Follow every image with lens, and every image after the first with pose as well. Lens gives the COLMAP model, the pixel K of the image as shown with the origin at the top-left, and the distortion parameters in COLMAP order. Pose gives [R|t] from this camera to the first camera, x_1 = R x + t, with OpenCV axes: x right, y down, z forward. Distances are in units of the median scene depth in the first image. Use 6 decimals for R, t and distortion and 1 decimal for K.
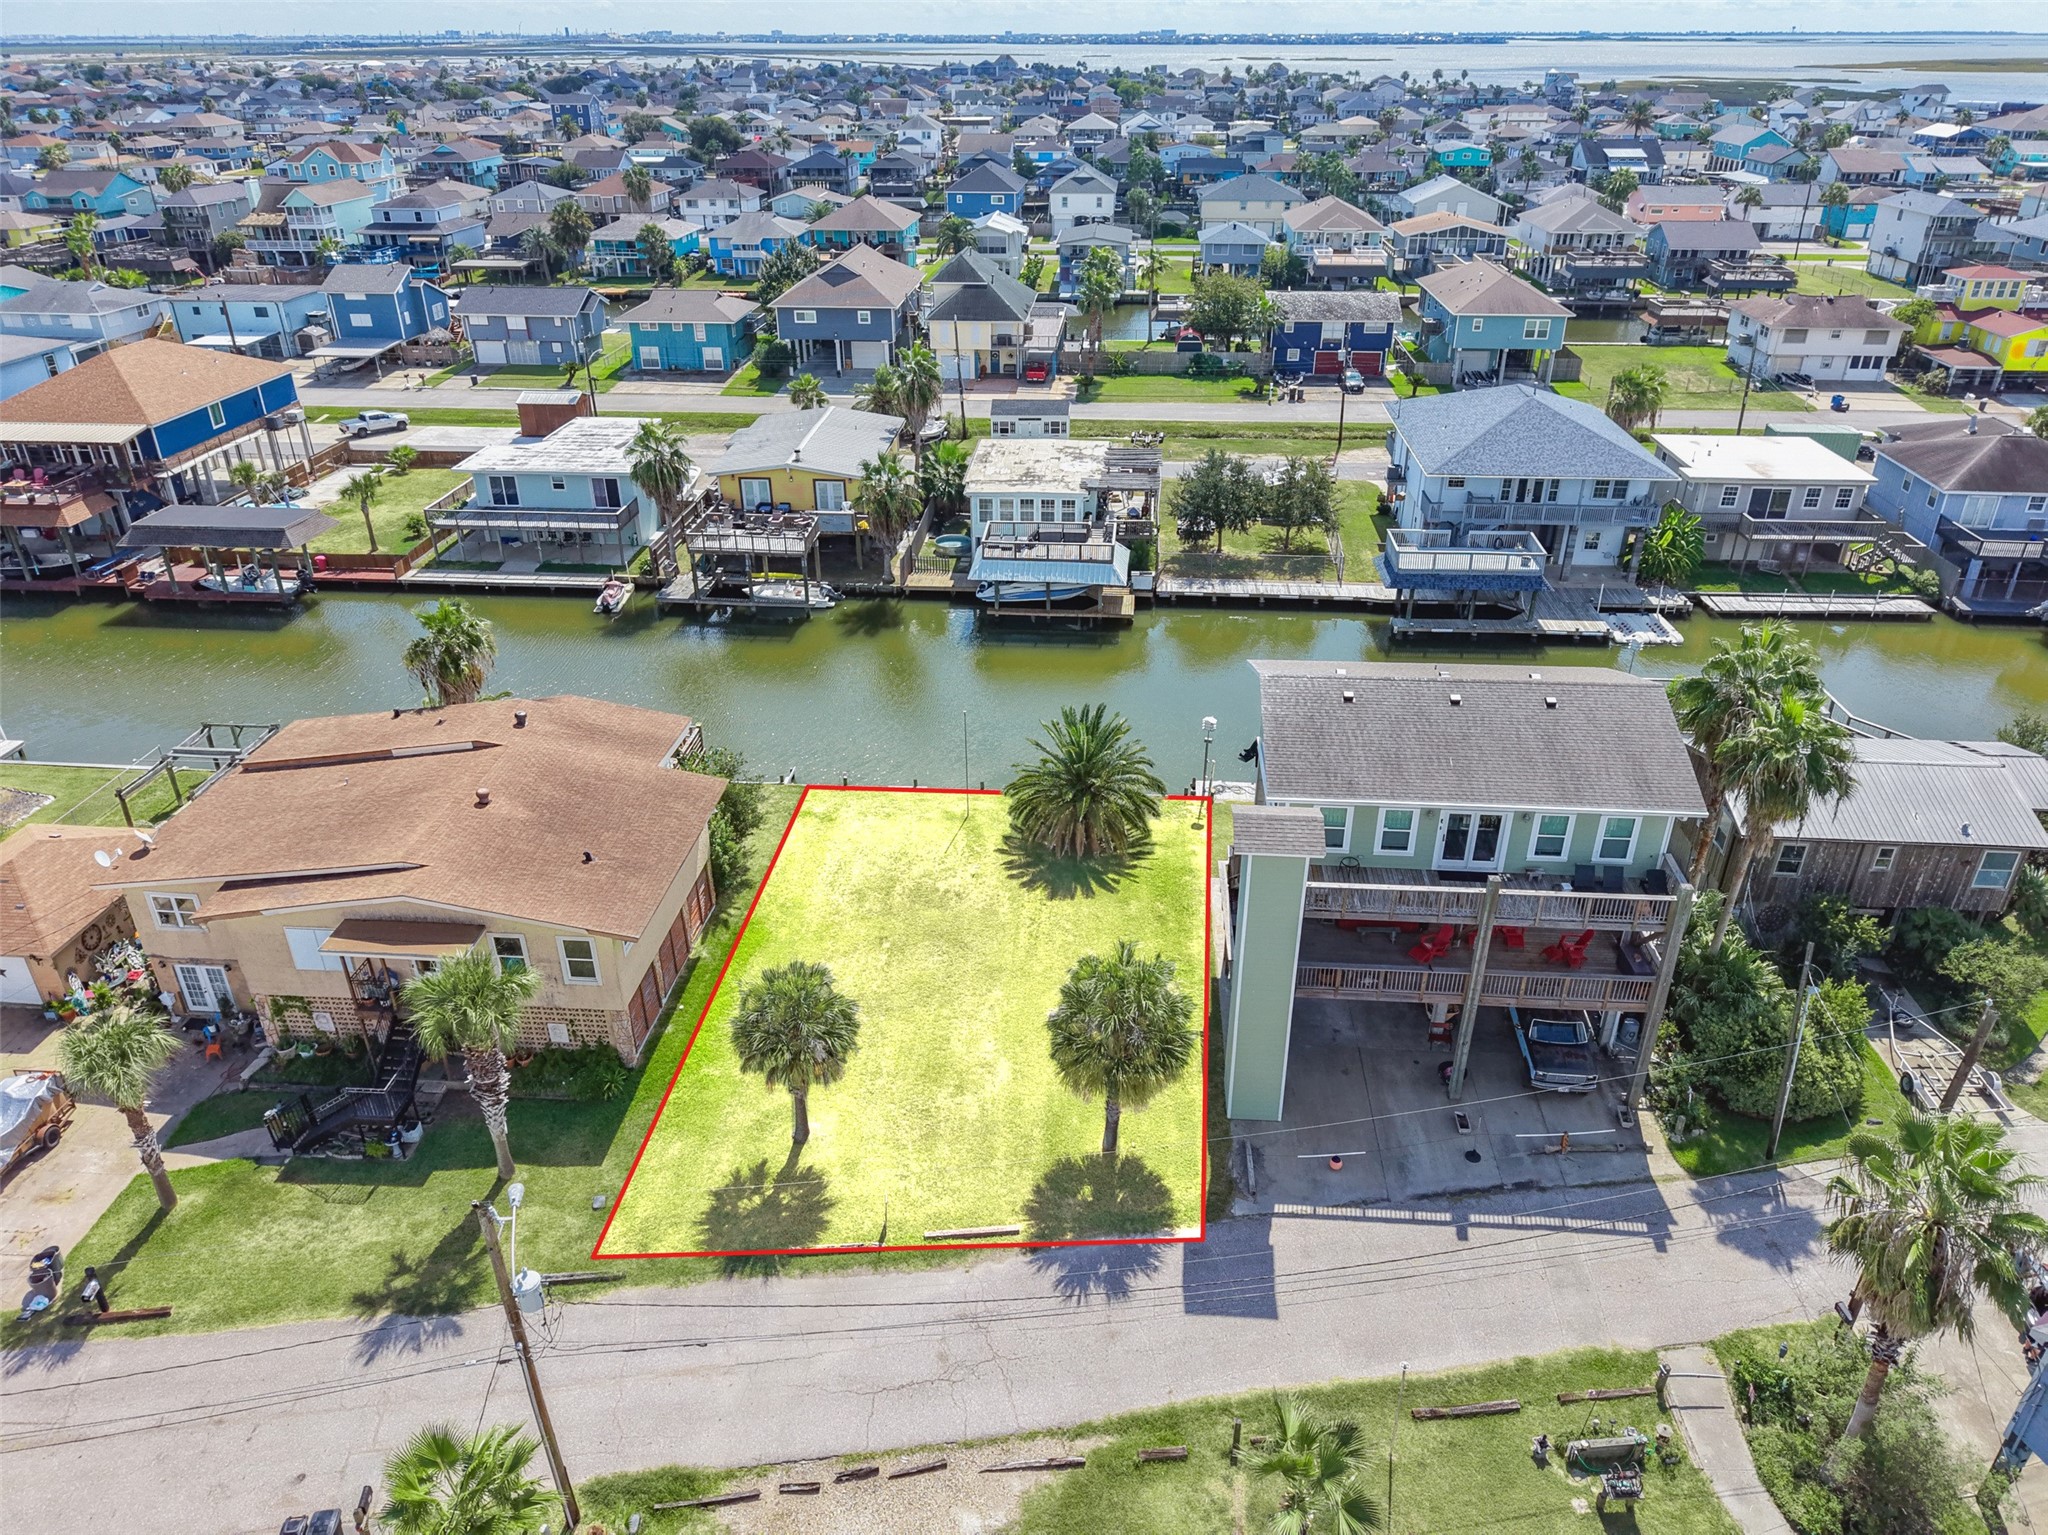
lens RADIAL K [[1366.5, 0, 1030.2], [0, 1366.5, 769.2], [0, 0, 1]] dist [0.025997, -0.027525]
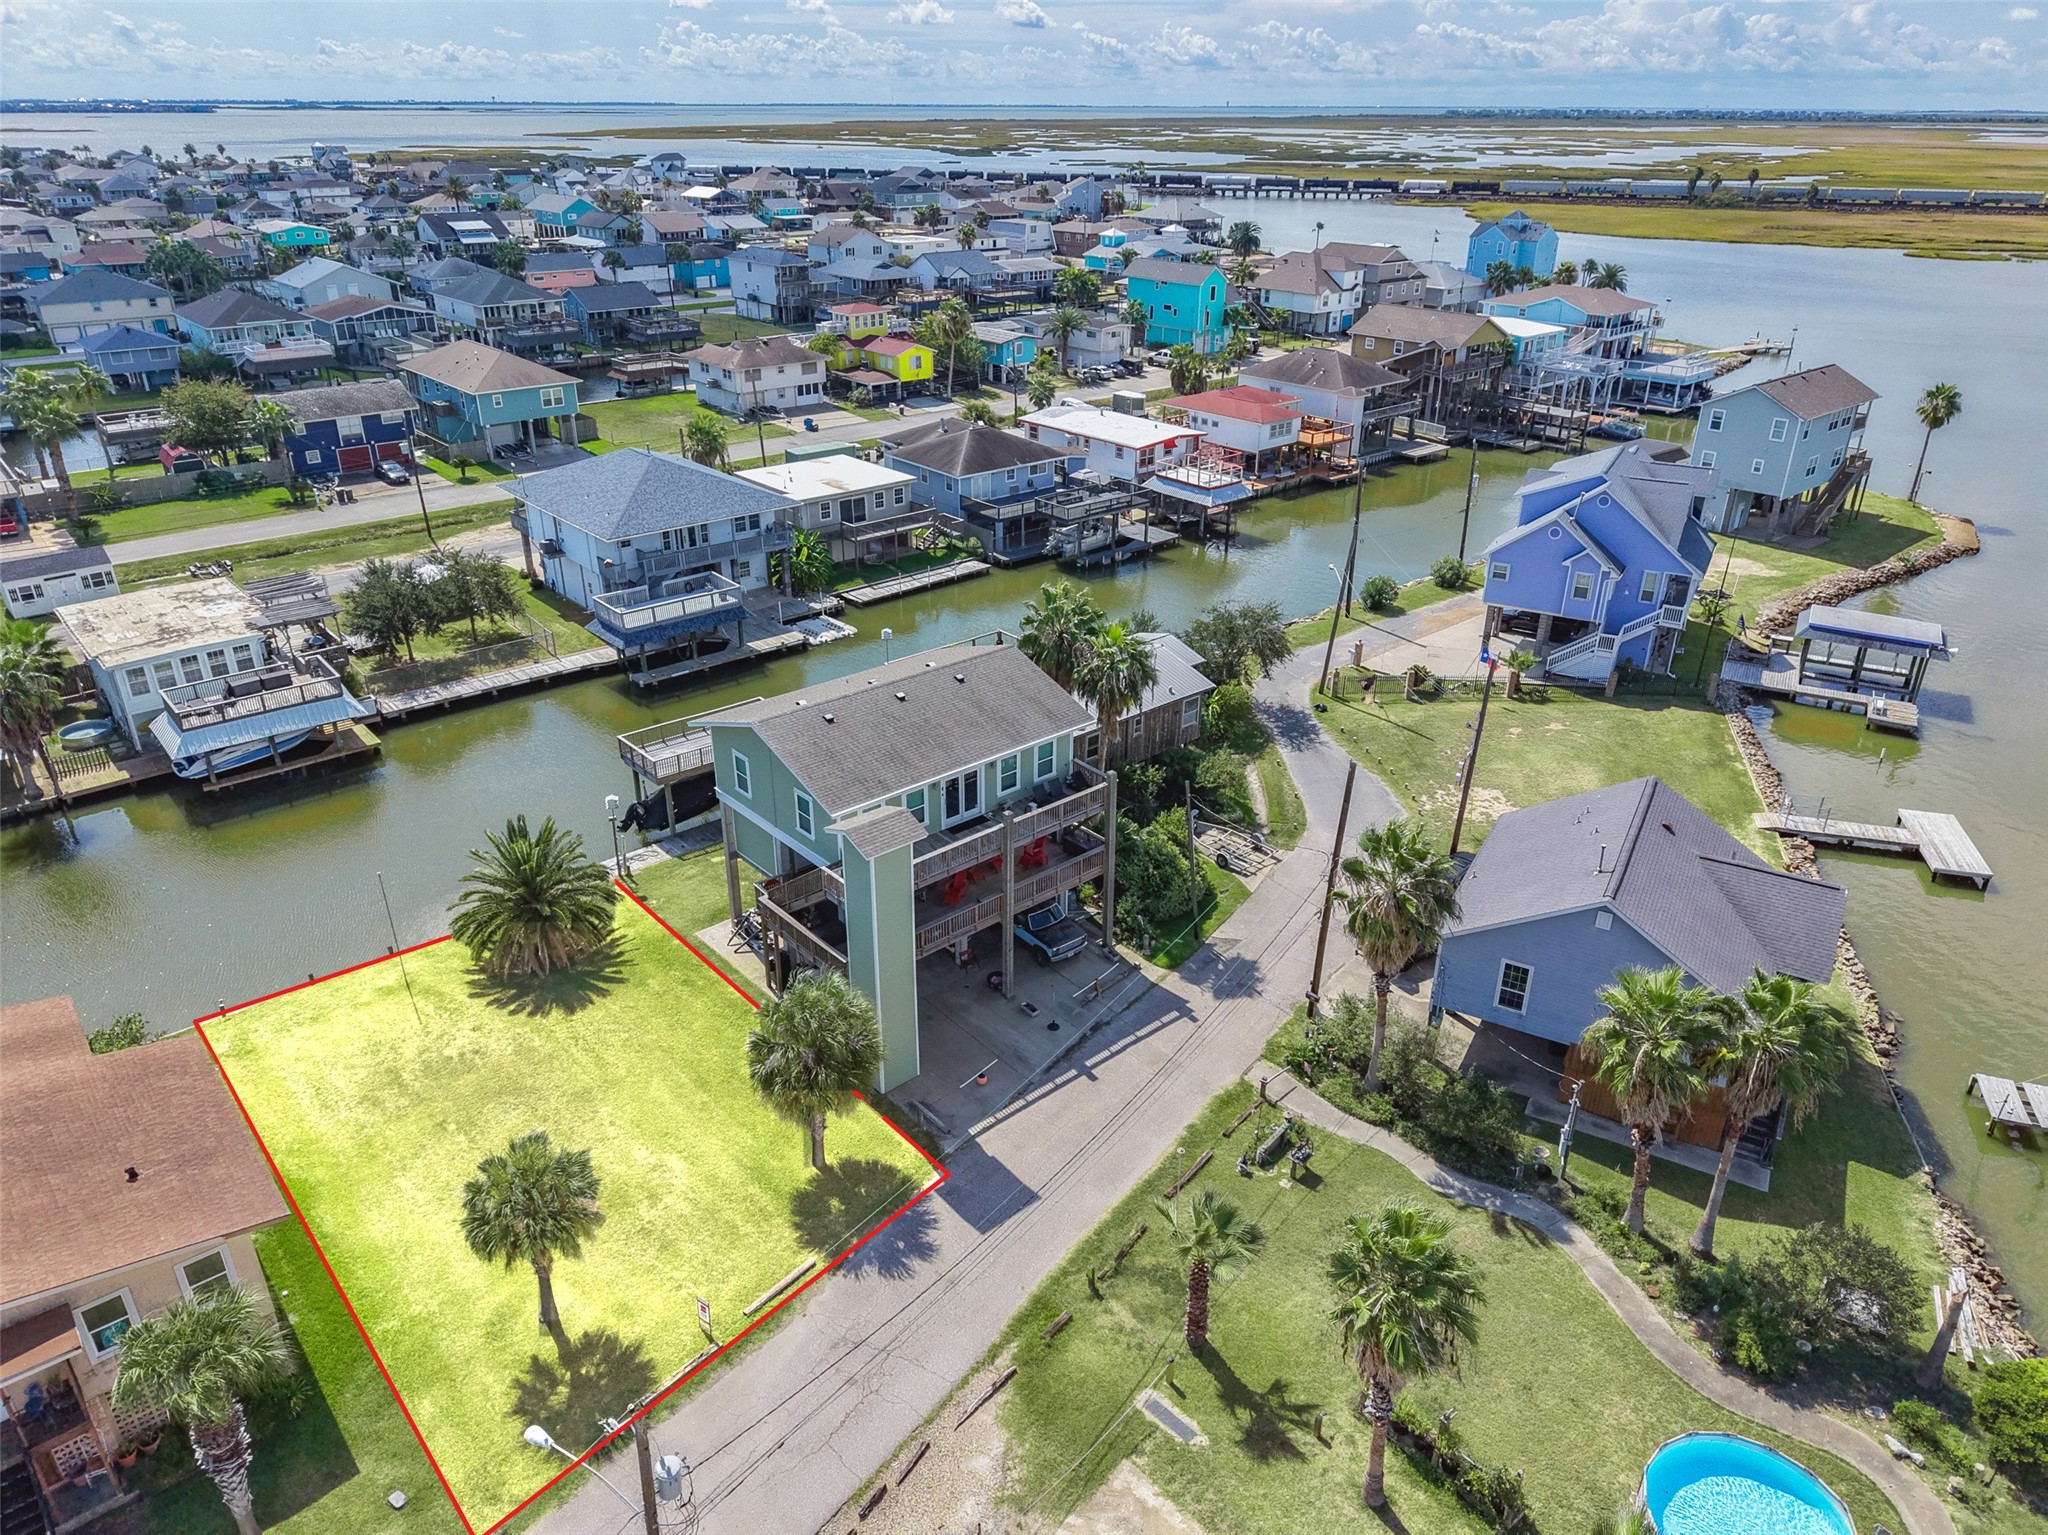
lens RADIAL K [[1366.5, 0, 1025.1], [0, 1366.5, 767.2], [0, 0, 1]] dist [0.025997, -0.027525]
pose [[0.703164, -0.303144, 0.643168, -0.204755], [0.329192, 0.940571, 0.083419, -0.028166], [-0.630233, 0.153068, 0.761168, 0.006904]]
